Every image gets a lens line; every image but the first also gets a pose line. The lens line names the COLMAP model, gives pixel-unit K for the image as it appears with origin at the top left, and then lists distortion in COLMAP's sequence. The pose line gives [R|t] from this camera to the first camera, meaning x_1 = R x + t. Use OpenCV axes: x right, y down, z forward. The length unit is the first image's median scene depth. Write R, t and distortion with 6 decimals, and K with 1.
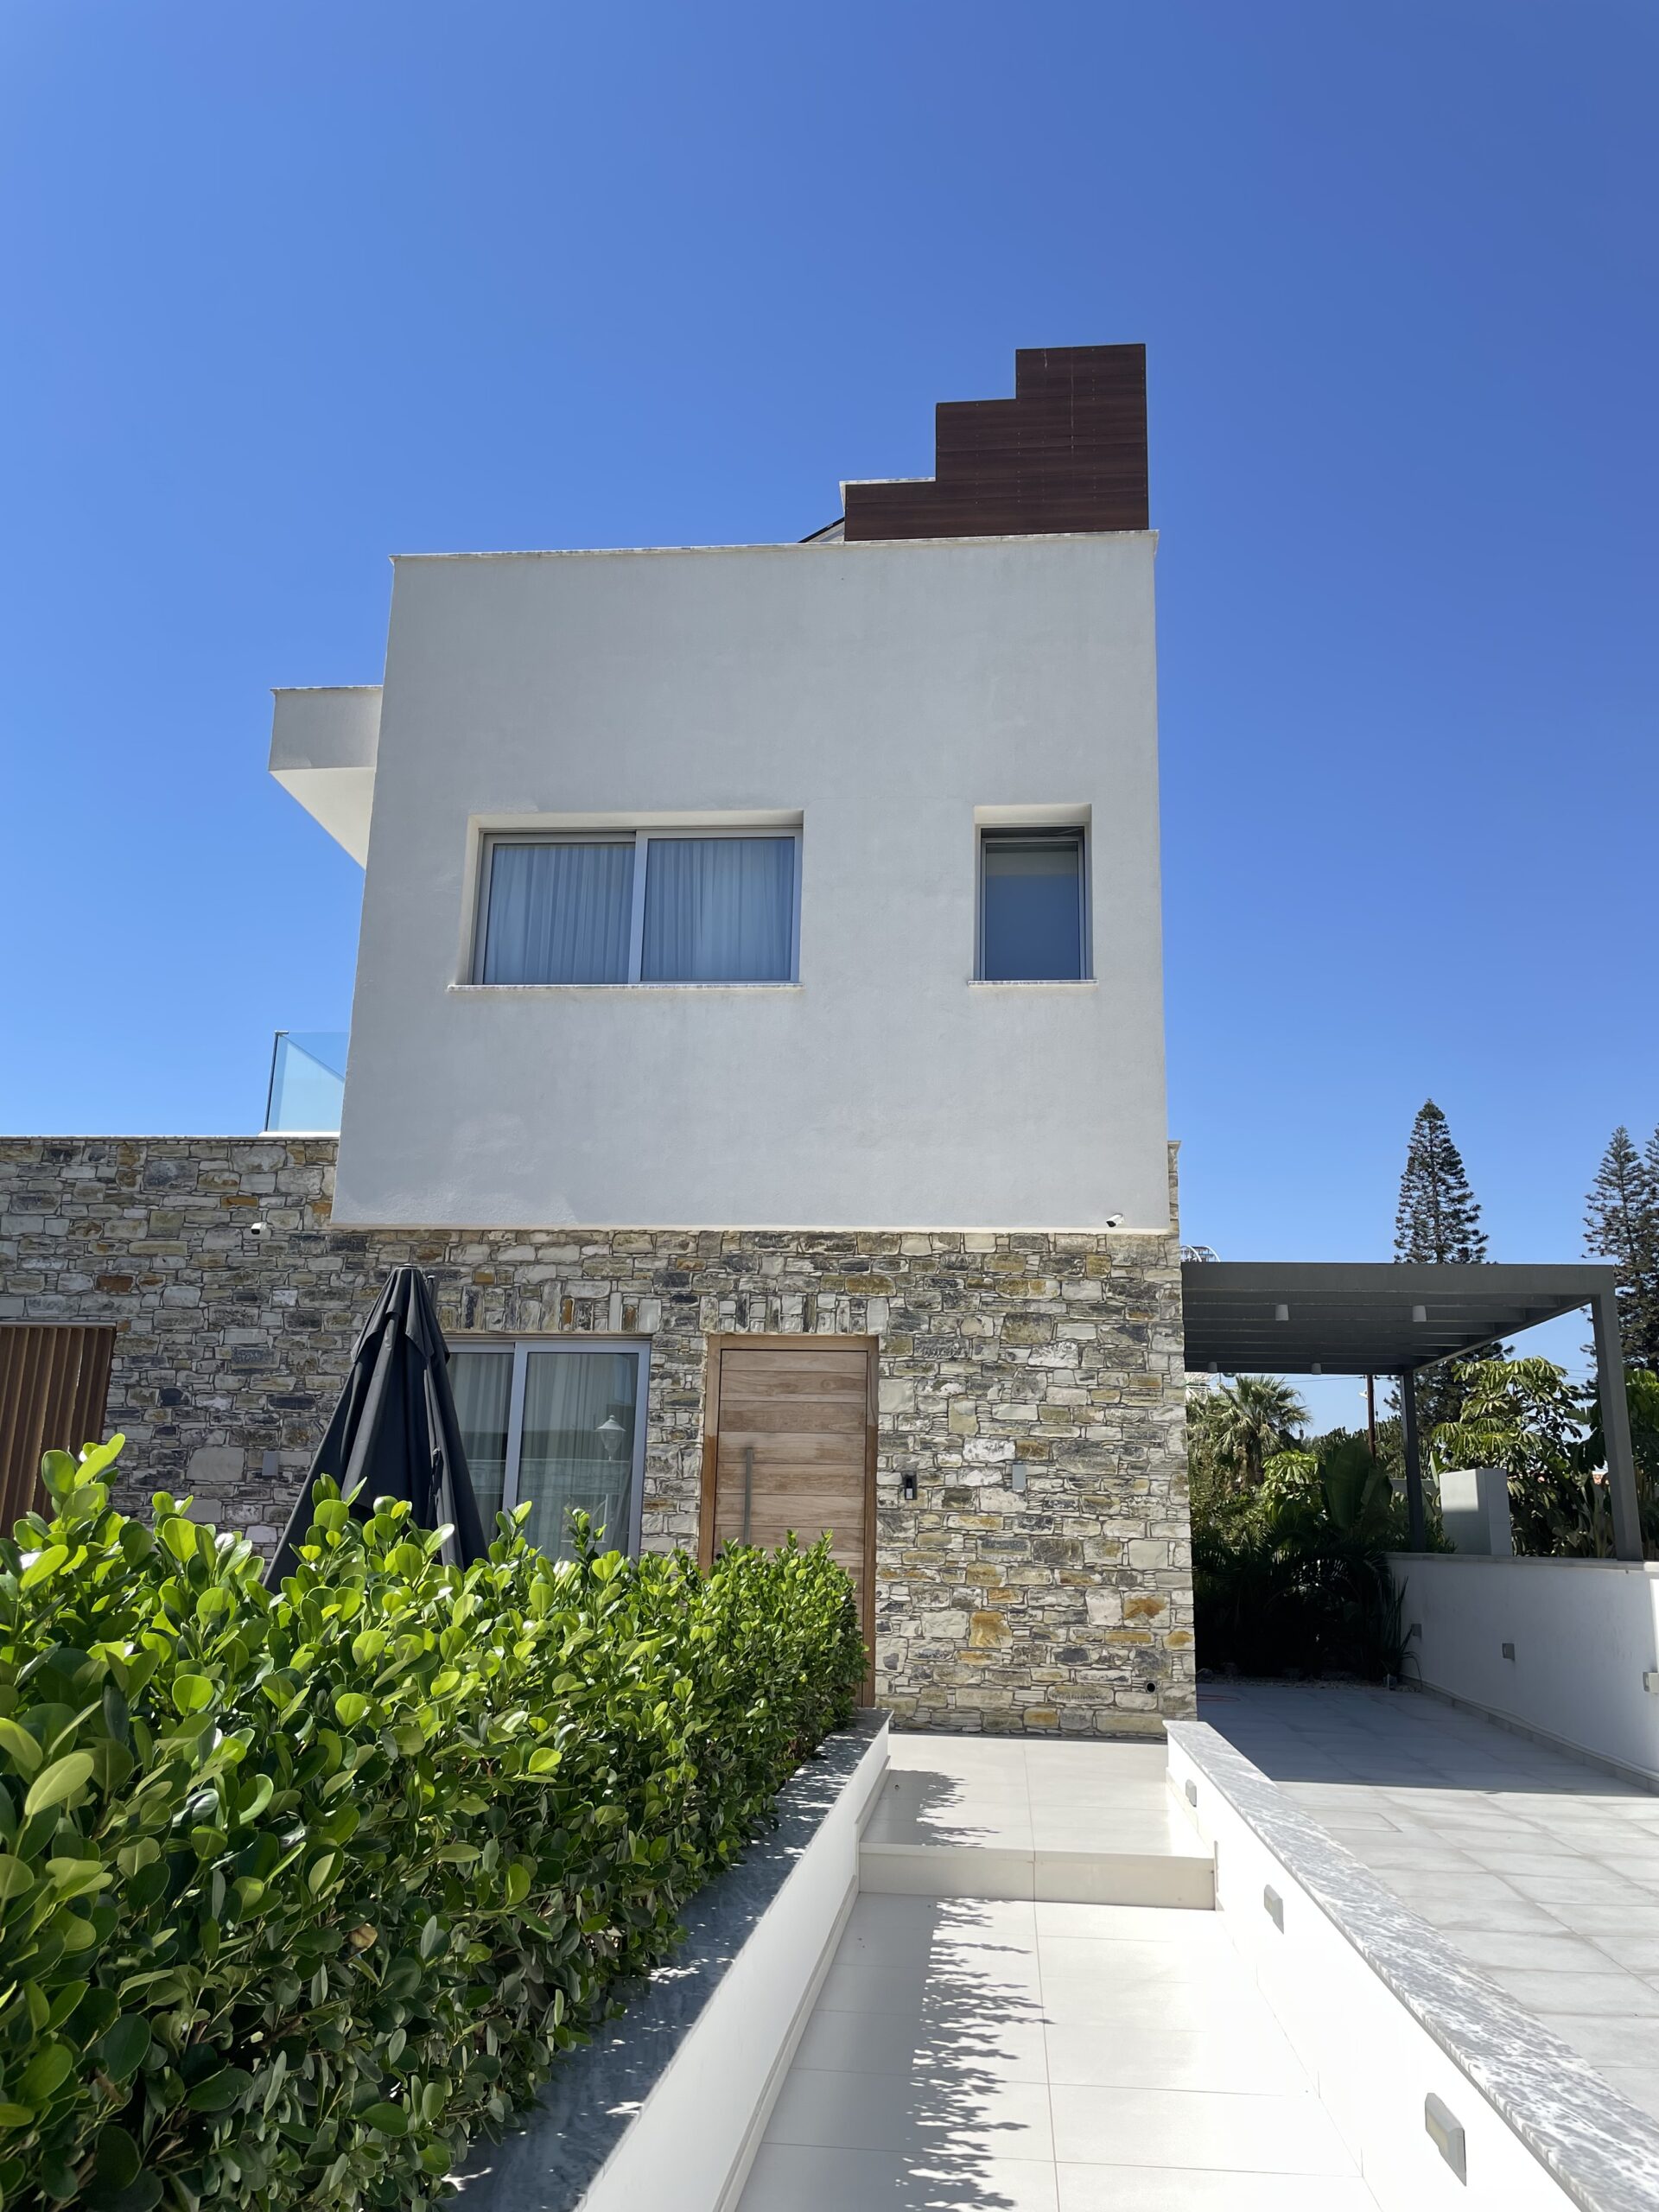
lens RADIAL K [[1670.1, 0, 873.5], [0, 1670.1, 1045.0], [0, 0, 1]] dist [0.081928, -0.052974]
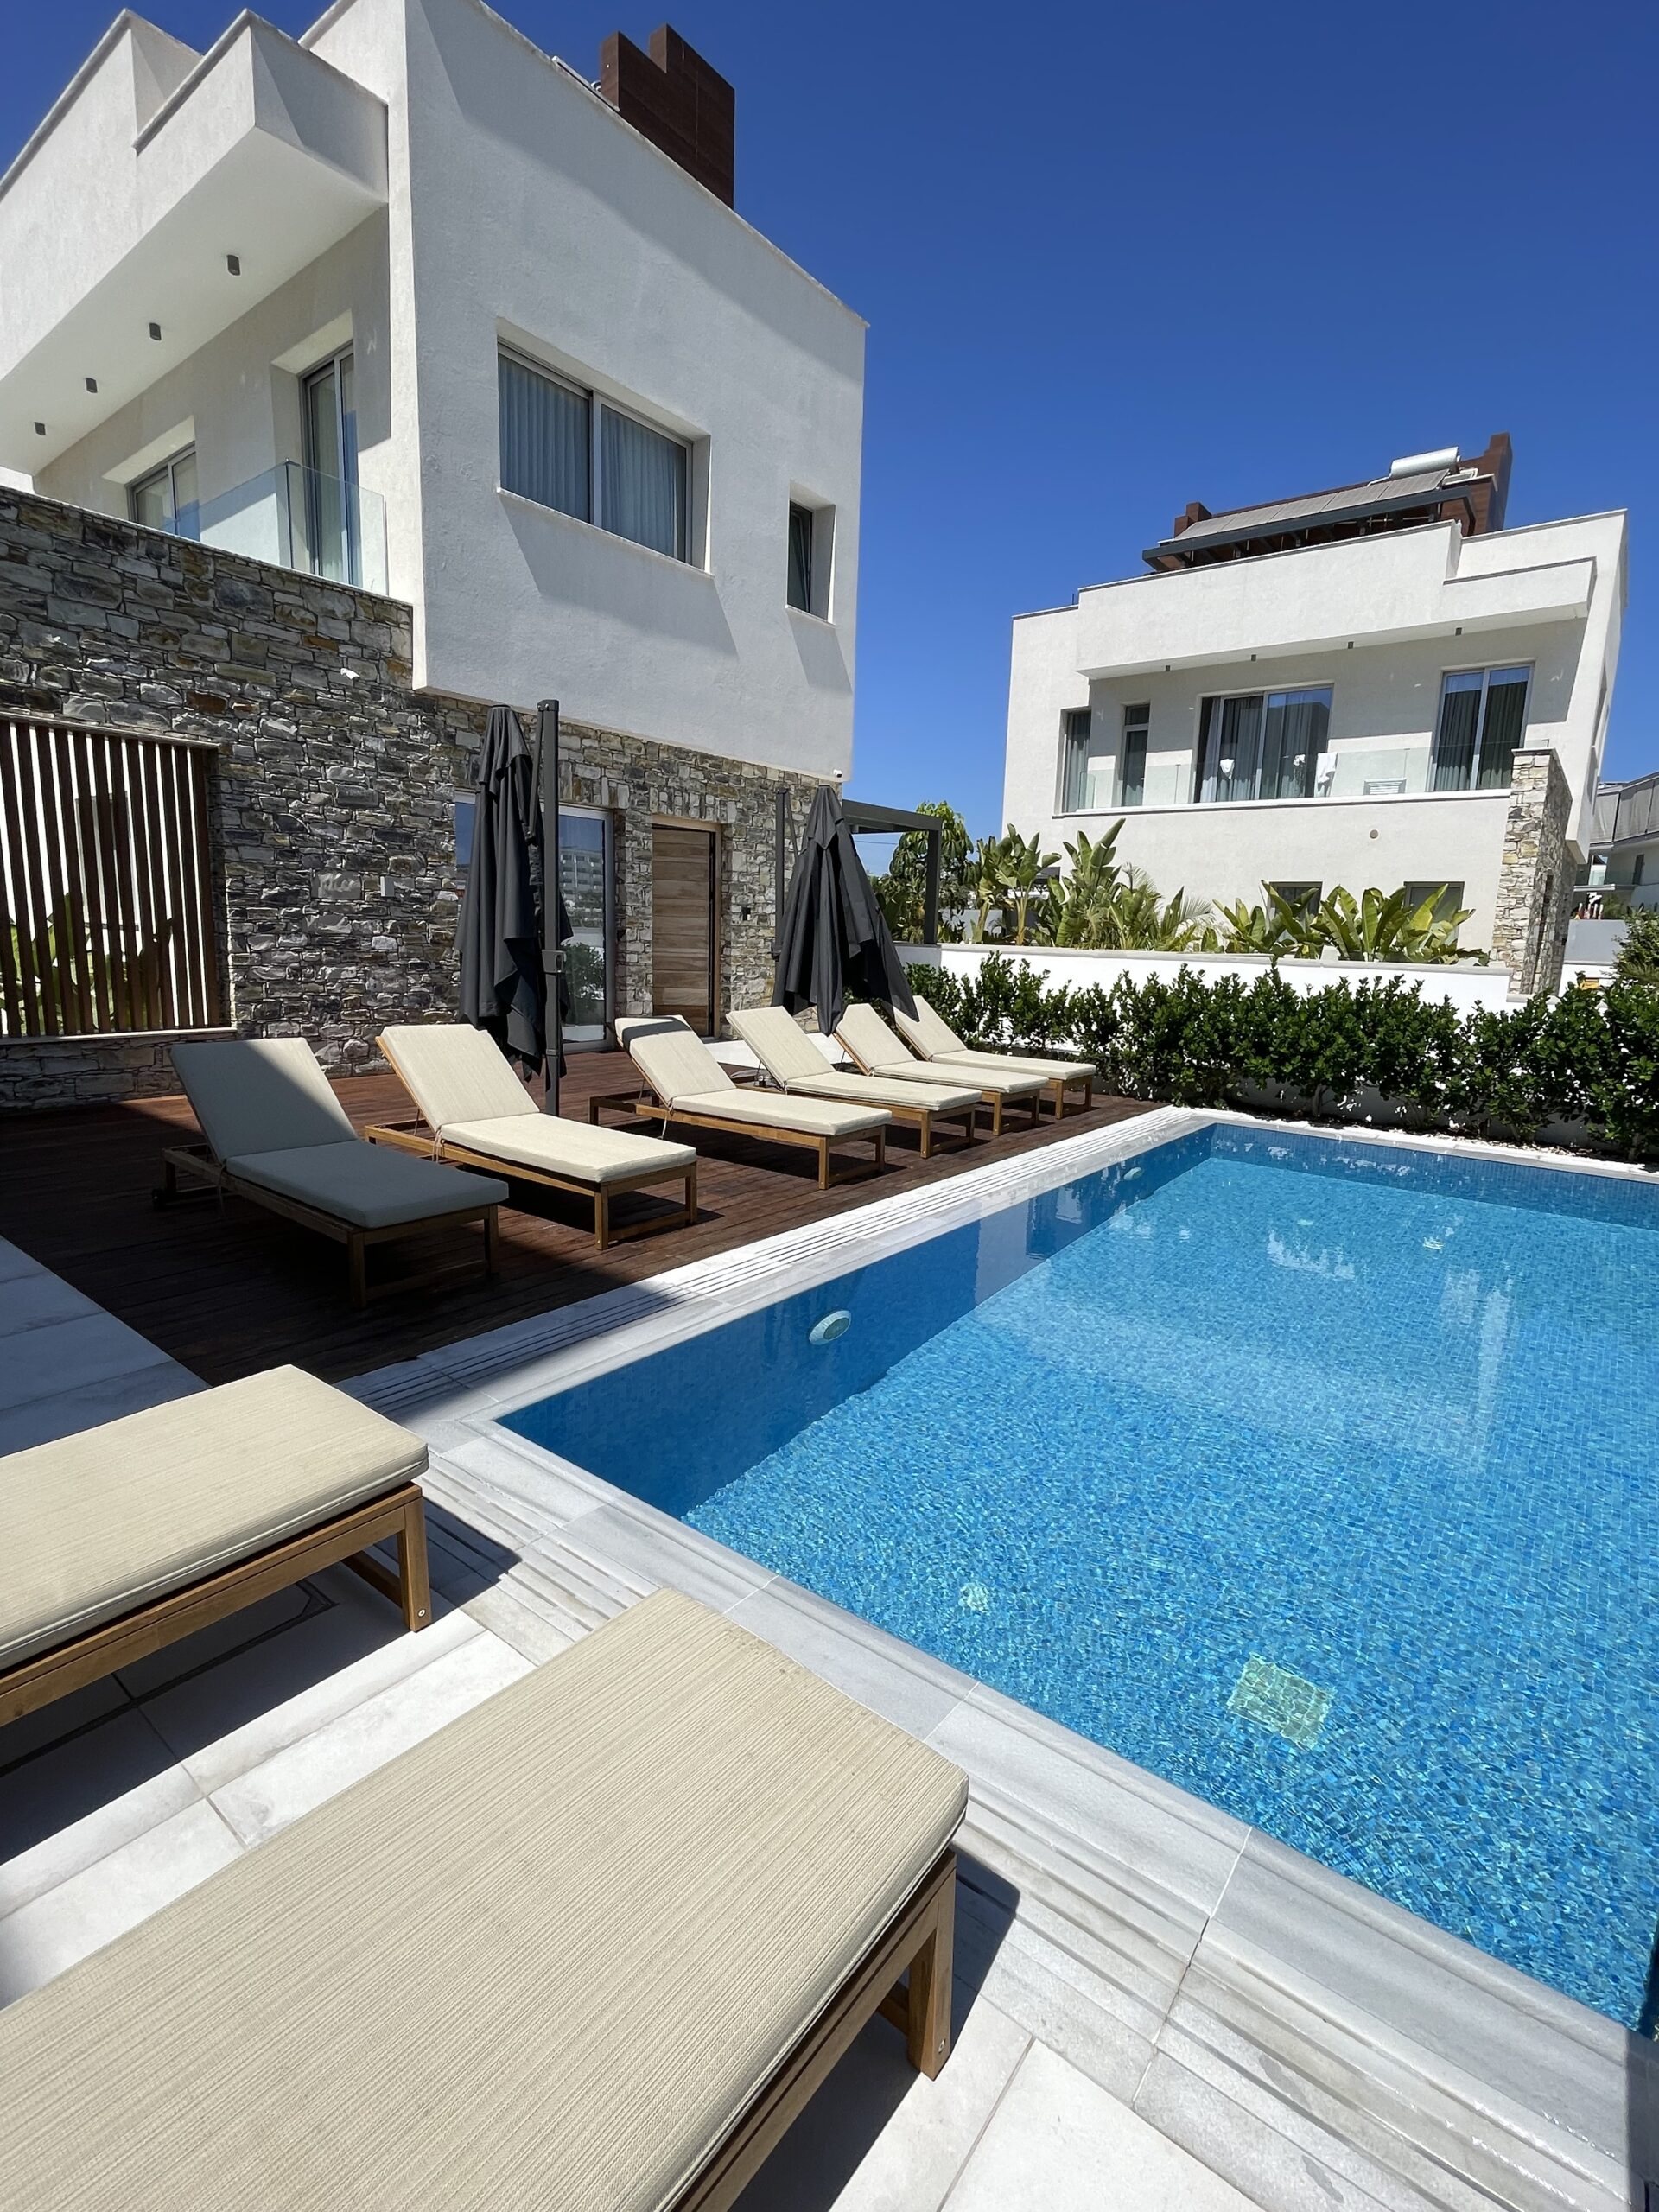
lens RADIAL K [[1019.4, 0, 837.6], [0, 1019.4, 1098.0], [0, 0, 1]] dist [-0.012018, 0.007010]
pose [[0.538152, -0.142777, 0.830667, -0.805181], [-0.236755, 0.920260, 0.311559, 0.082874], [-0.808912, -0.364331, 0.461437, 0.346778]]
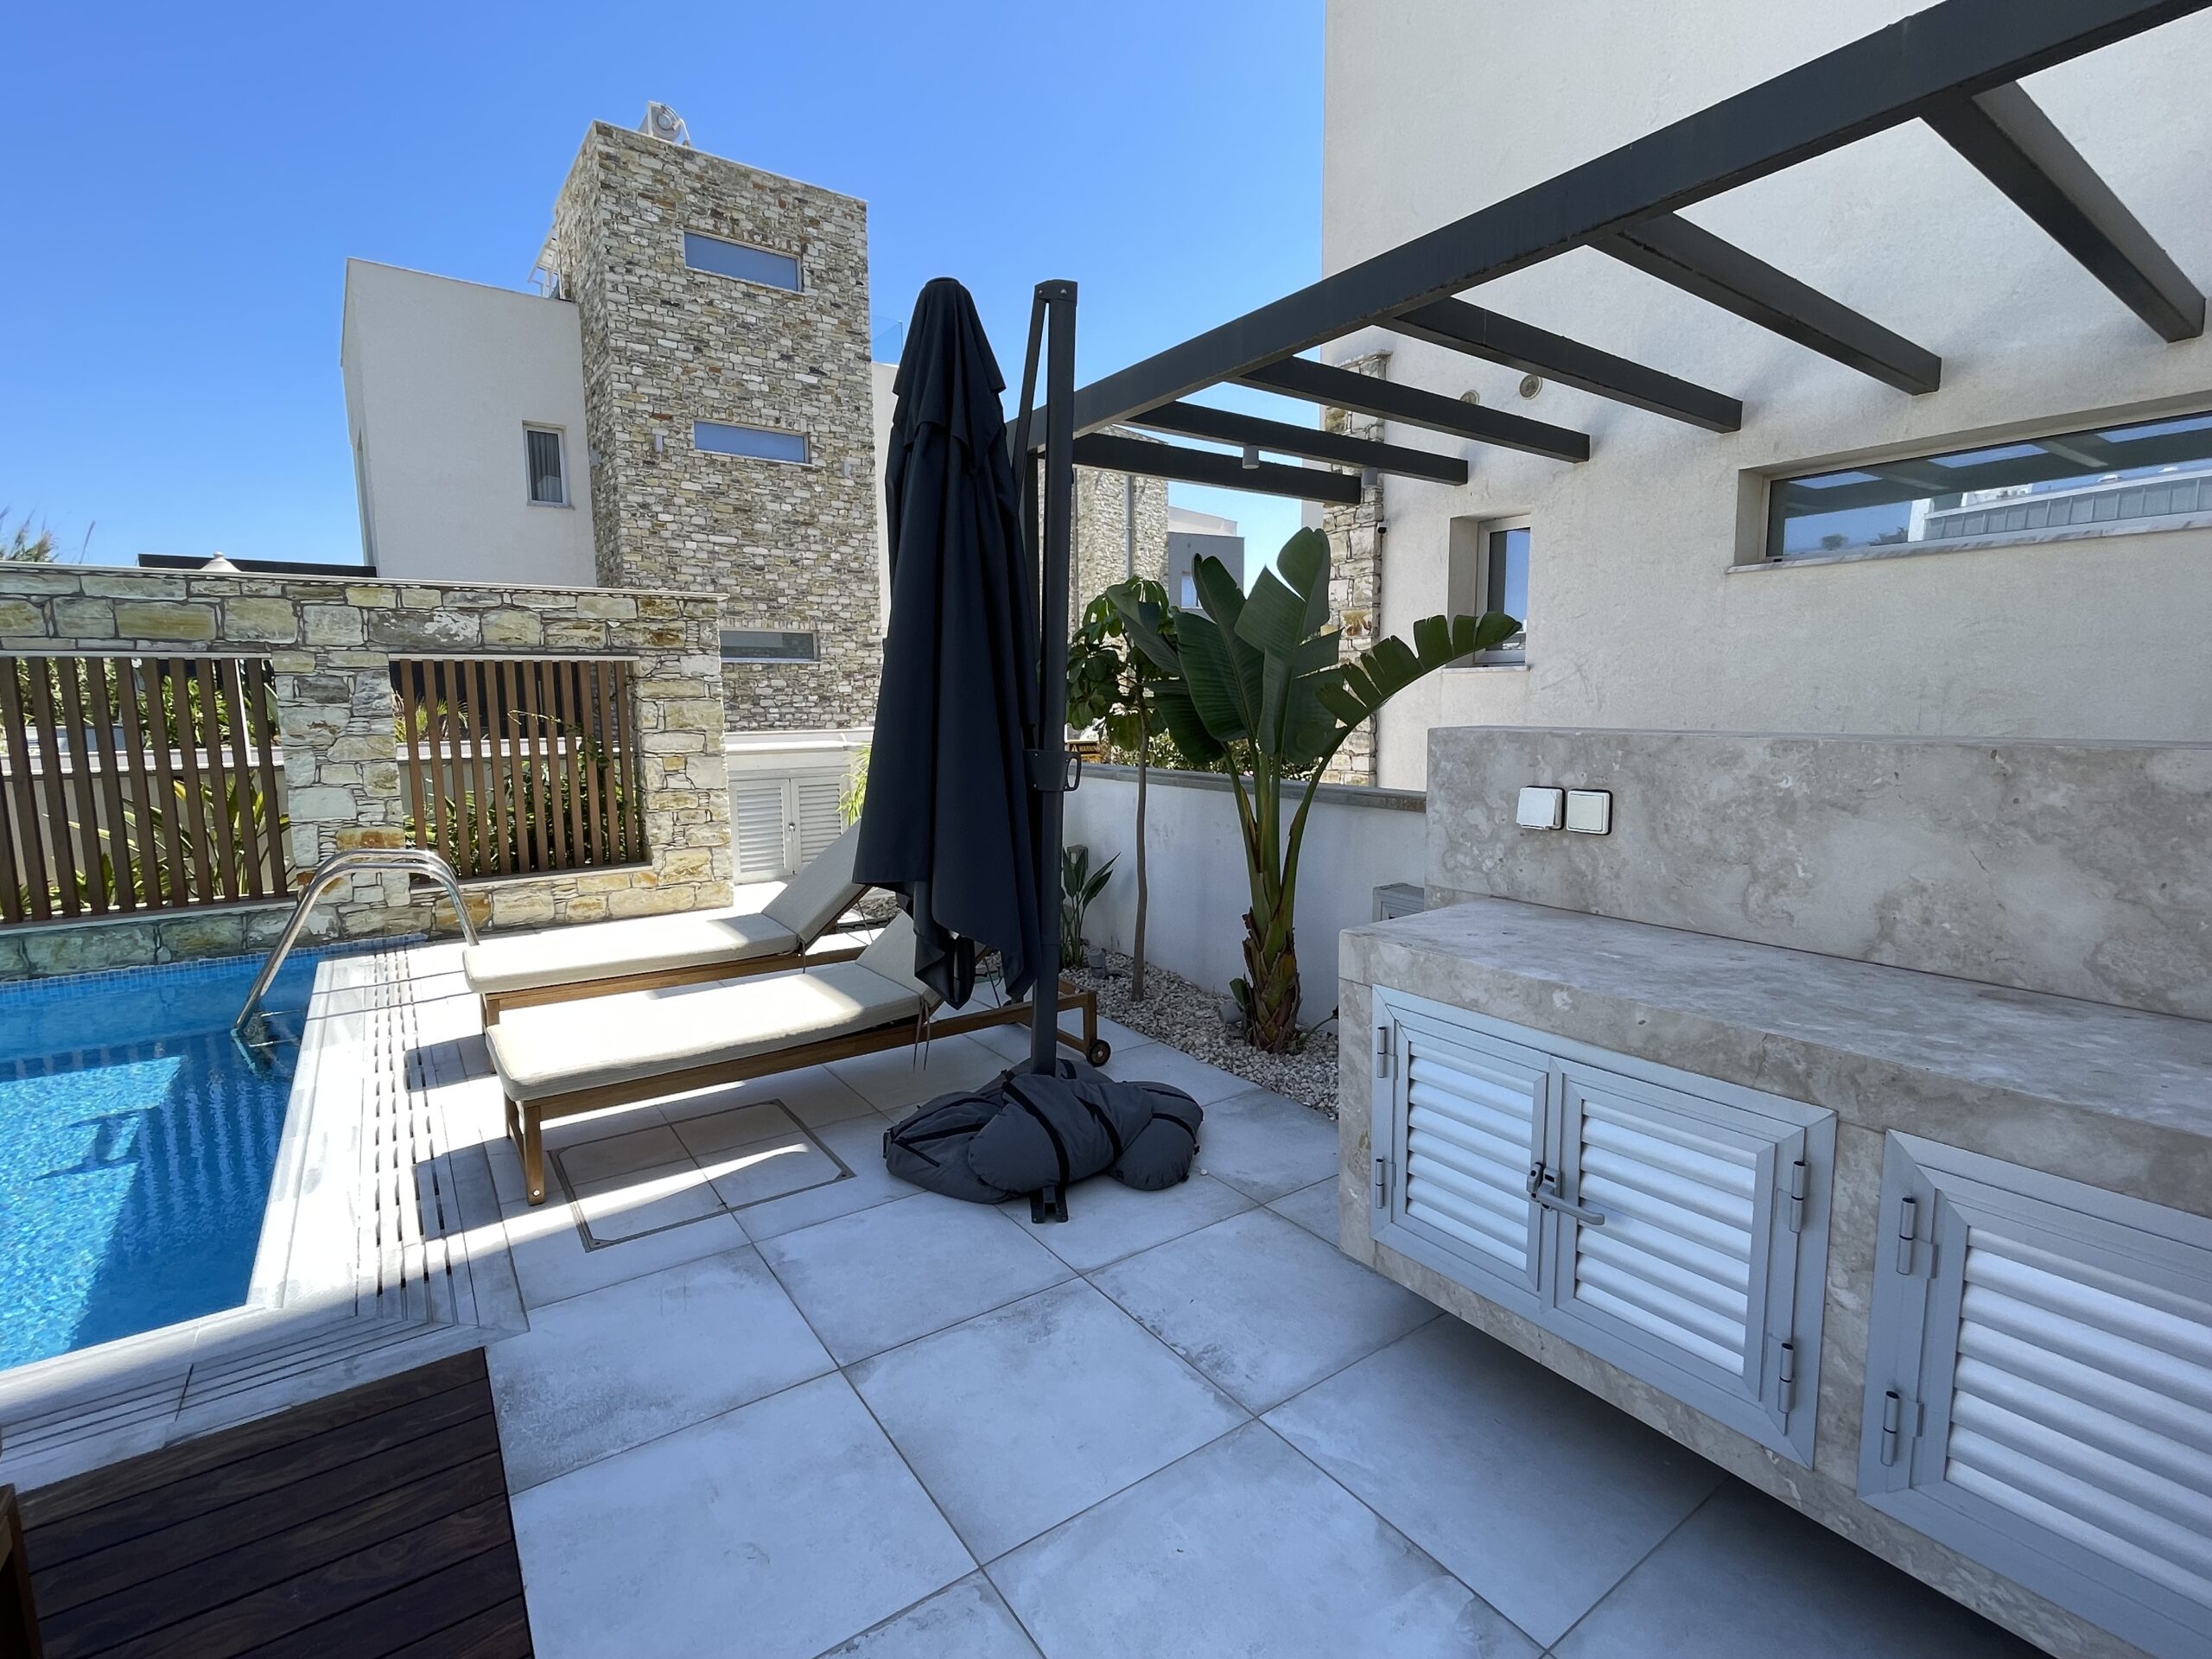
lens RADIAL K [[1019.4, 0, 1099.7], [0, 1019.4, 818.8], [0, 0, 1]] dist [-0.012018, 0.007010]
pose [[-0.759111, 0.067931, -0.647407, -0.664615], [0.163126, 0.982658, -0.088164, 0.199013], [0.630191, -0.172535, -0.757028, 0.764469]]
